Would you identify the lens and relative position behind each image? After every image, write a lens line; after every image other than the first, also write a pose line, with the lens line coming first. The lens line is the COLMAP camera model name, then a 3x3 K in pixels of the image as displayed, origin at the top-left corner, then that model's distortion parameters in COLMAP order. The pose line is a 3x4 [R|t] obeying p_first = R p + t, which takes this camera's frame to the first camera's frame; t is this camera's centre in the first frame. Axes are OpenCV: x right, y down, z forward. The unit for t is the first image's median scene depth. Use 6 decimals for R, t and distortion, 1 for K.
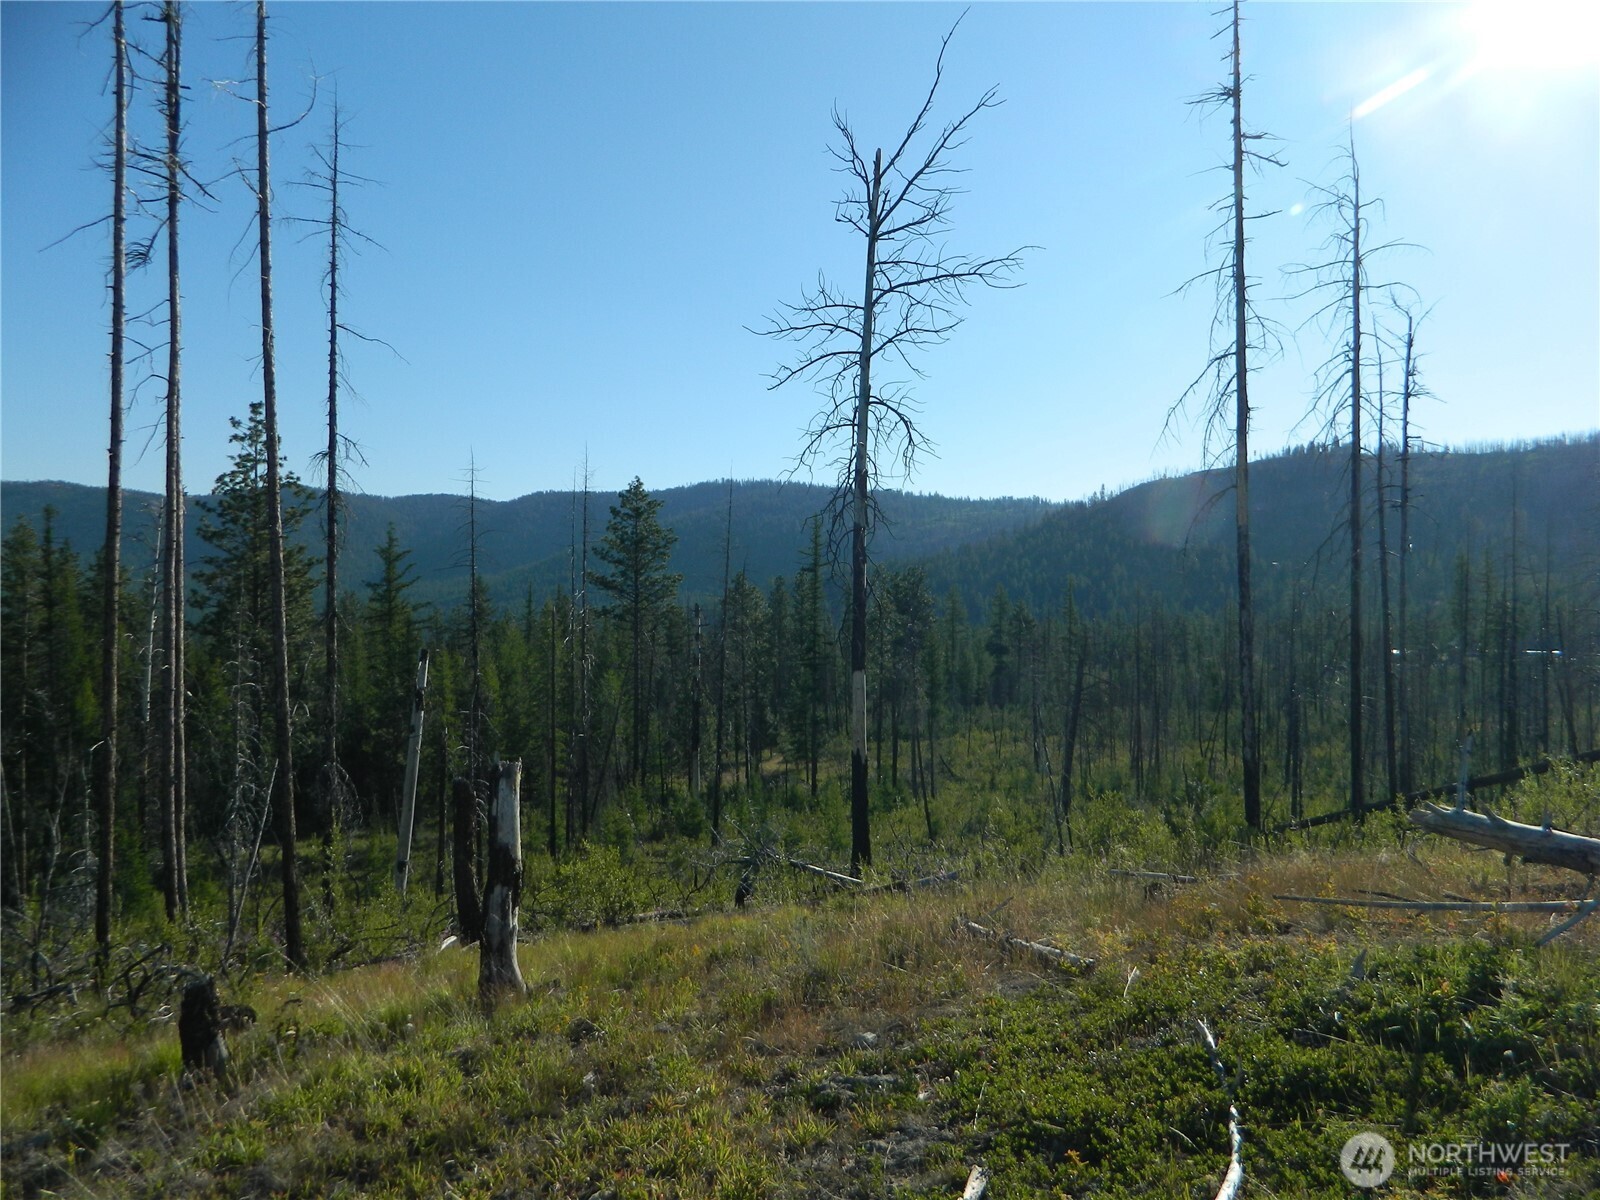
lens RADIAL K [[1175.3, 0, 791.0], [0, 1175.3, 596.8], [0, 0, 1]] dist [0.003872, 0.000242]
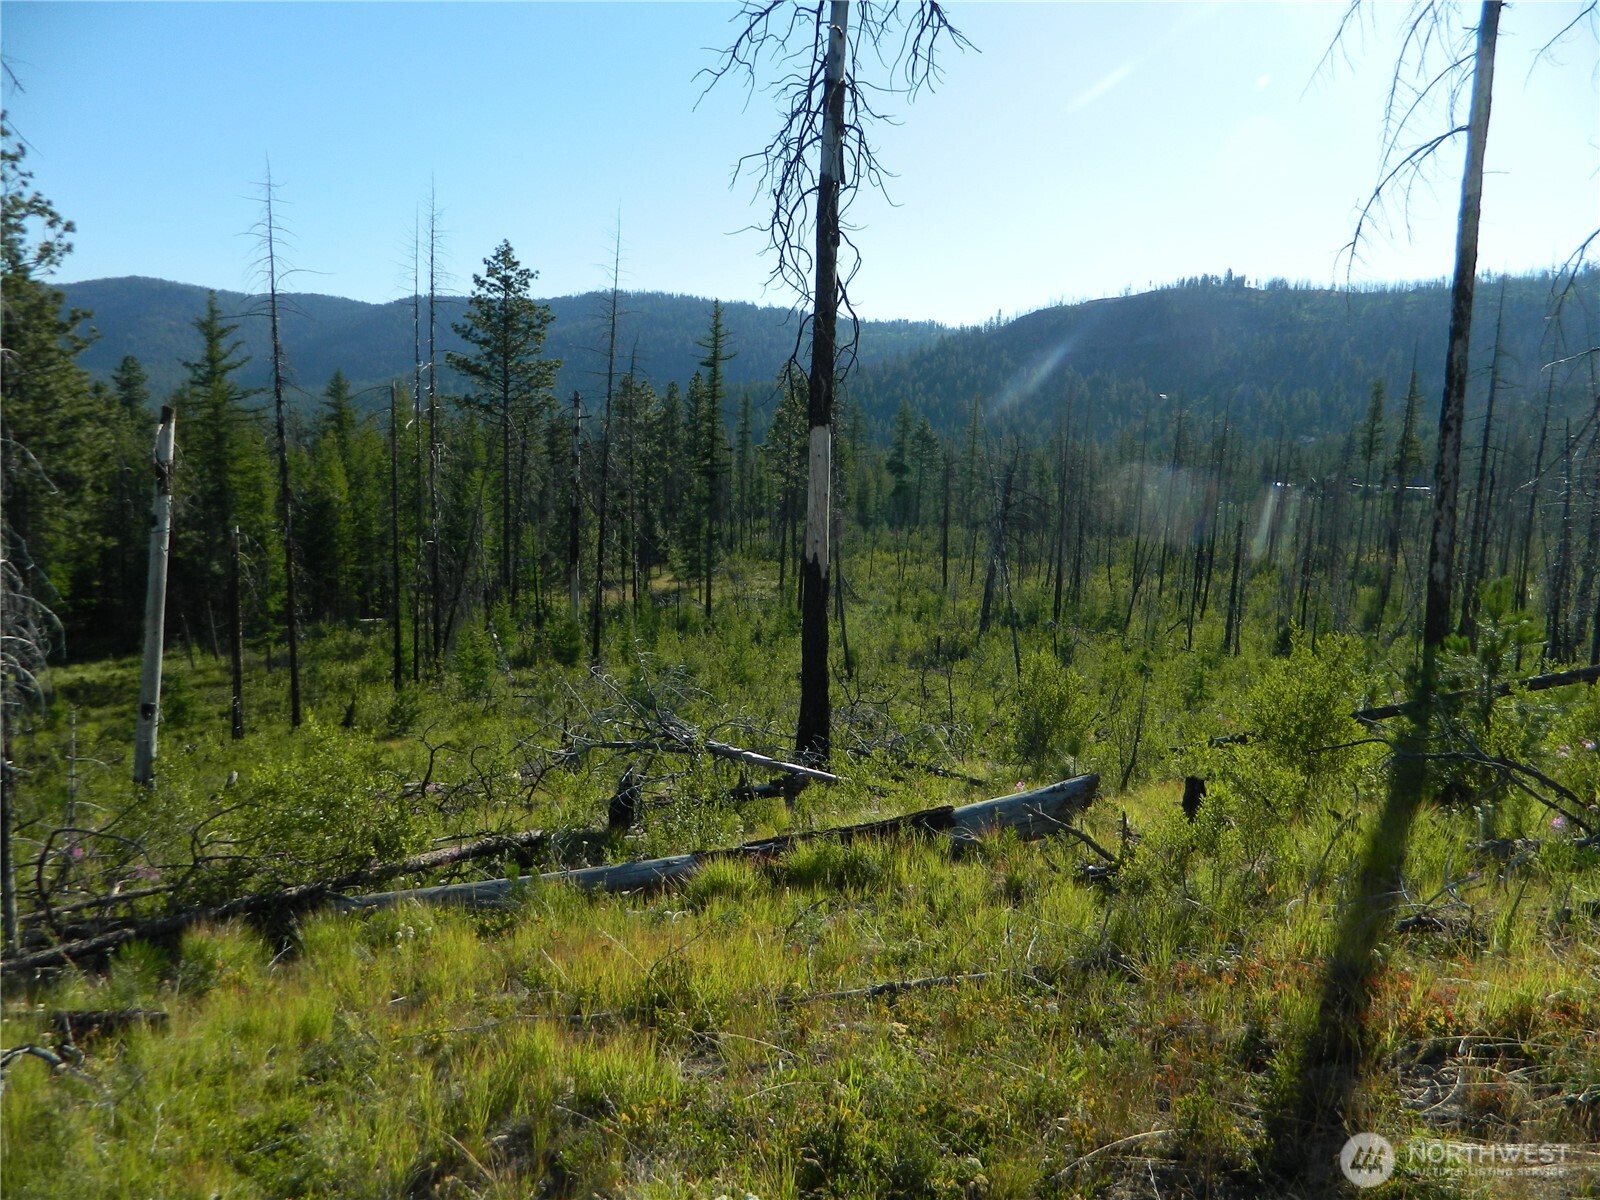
lens RADIAL K [[1175.3, 0, 798.3], [0, 1175.3, 586.7], [0, 0, 1]] dist [0.003872, 0.000242]
pose [[0.994712, 0.017059, 0.101278, -0.003503], [-0.031365, 0.989455, 0.141402, 0.015370], [-0.097798, -0.143831, 0.984758, 0.101350]]
